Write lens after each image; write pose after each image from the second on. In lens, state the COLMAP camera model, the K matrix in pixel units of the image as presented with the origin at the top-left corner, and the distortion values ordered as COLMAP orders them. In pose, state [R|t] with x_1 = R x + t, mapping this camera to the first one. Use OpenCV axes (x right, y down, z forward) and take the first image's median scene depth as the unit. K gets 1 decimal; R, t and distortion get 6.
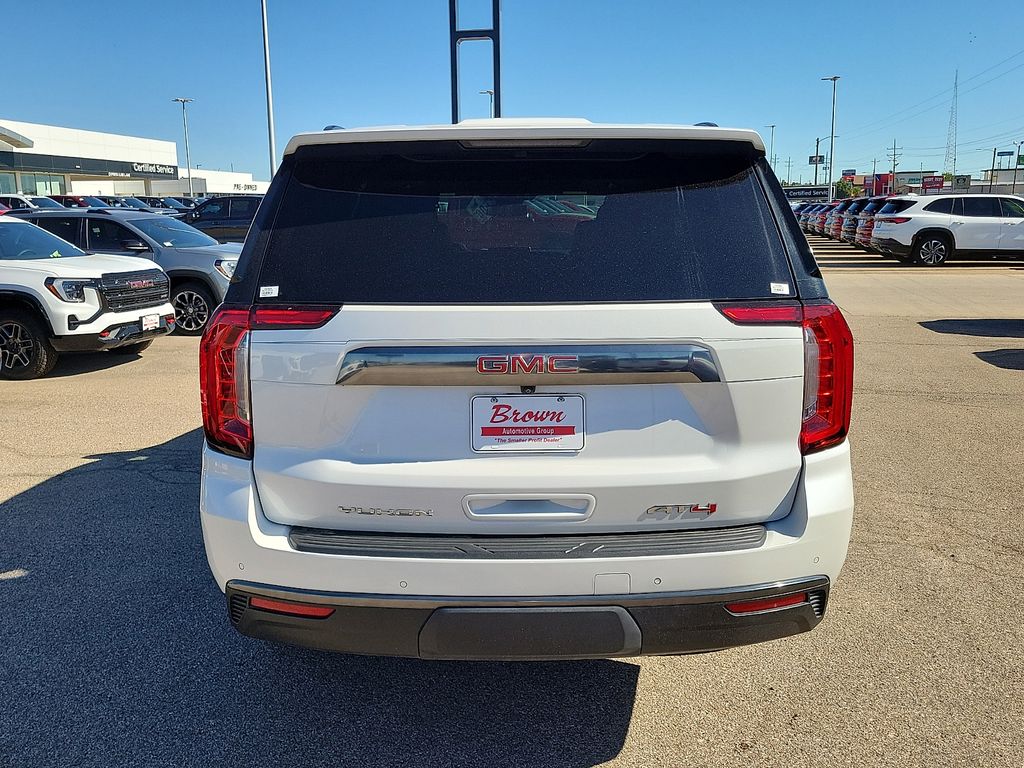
lens RADIAL K [[902.9, 0, 496.2], [0, 902.9, 385.9], [0, 0, 1]] dist [0.040098, 0.001470]
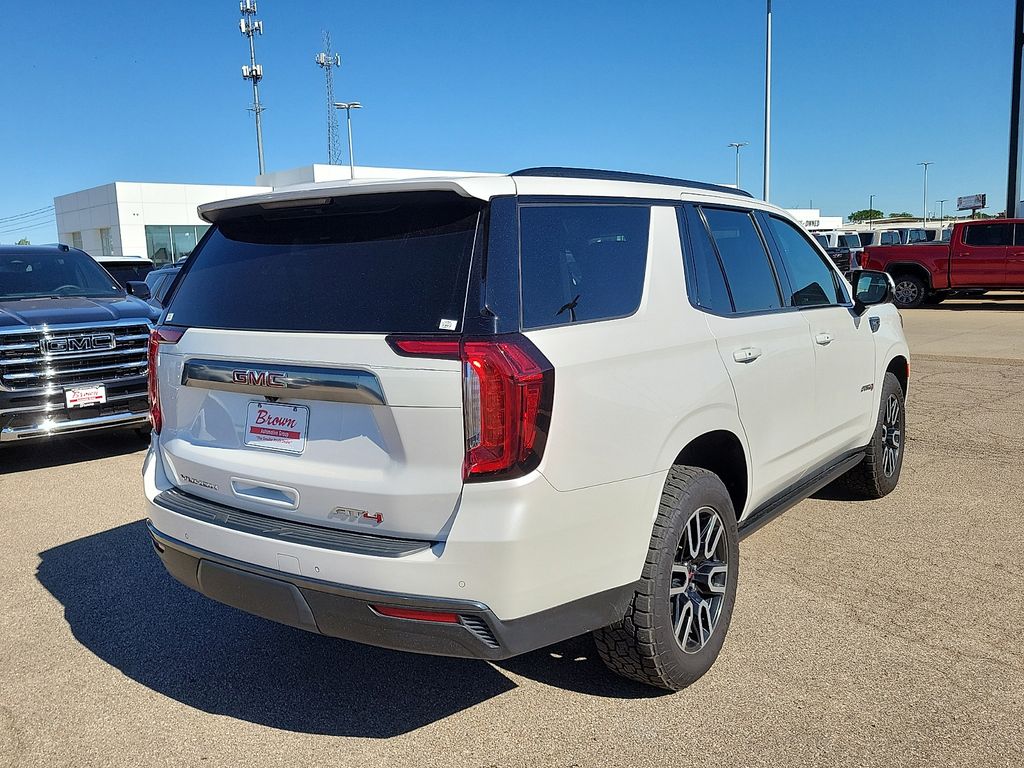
lens RADIAL K [[905.6, 0, 485.0], [0, 905.6, 385.4], [0, 0, 1]] dist [0.041397, -0.003798]
pose [[0.791978, 0.066321, -0.606936, 1.019268], [-0.090824, 0.995820, -0.009700, -0.029110], [0.603756, 0.062807, 0.794691, 0.176408]]
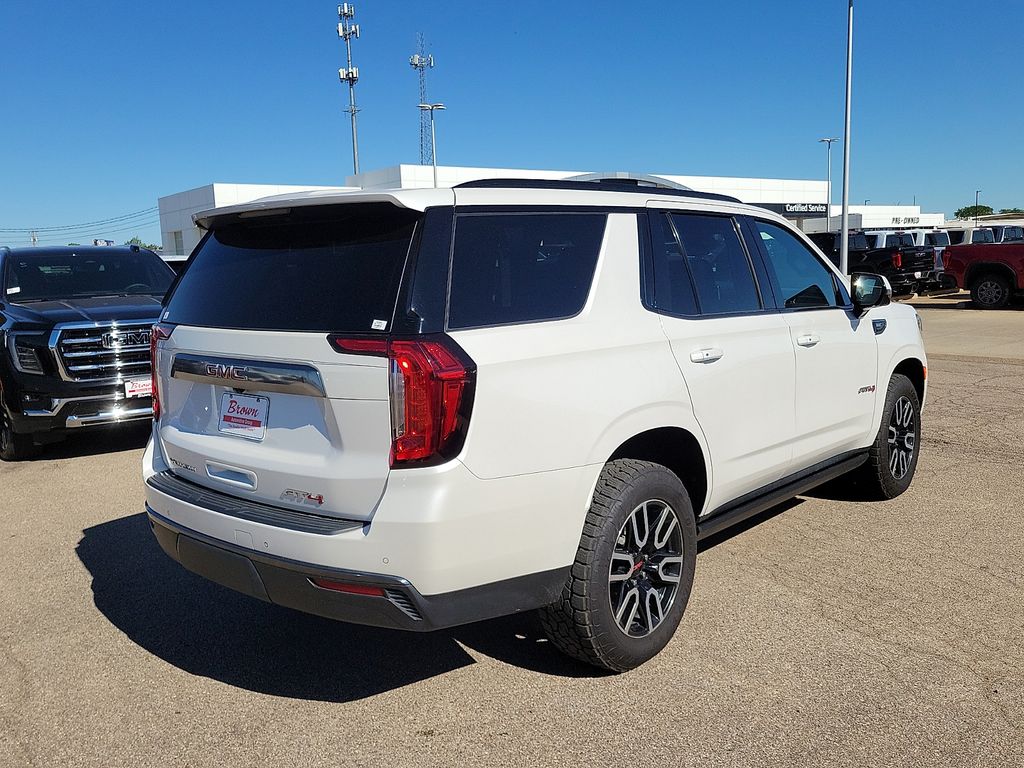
lens RADIAL K [[902.9, 0, 496.2], [0, 902.9, 385.9], [0, 0, 1]] dist [0.040098, 0.001470]
pose [[0.732845, 0.079281, -0.675761, 1.245248], [-0.105191, 0.994449, 0.002594, -0.047669], [0.672215, 0.069183, 0.737117, 0.240228]]
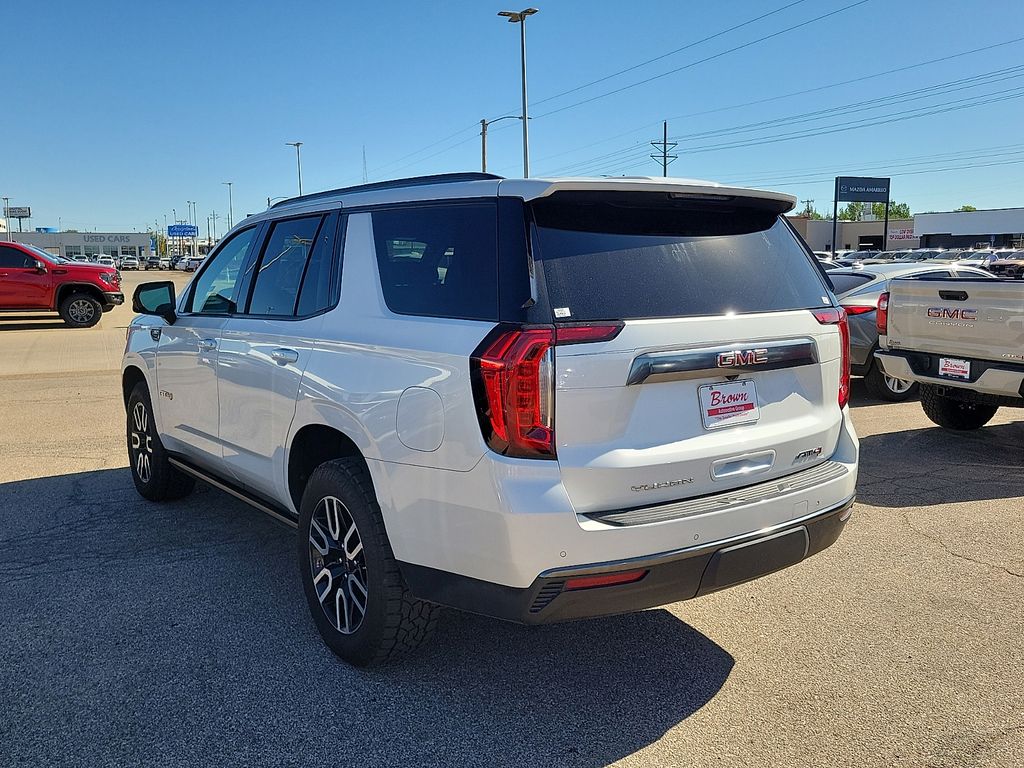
lens RADIAL K [[830.6, 0, 512.0], [0, 830.6, 384.0], [0, 0, 1]] dist [0.043042, -0.003173]
pose [[0.817820, -0.079010, 0.570025, -0.929553], [0.109878, 0.993746, -0.019902, 0.001489], [-0.564888, 0.078910, 0.821386, 0.167000]]
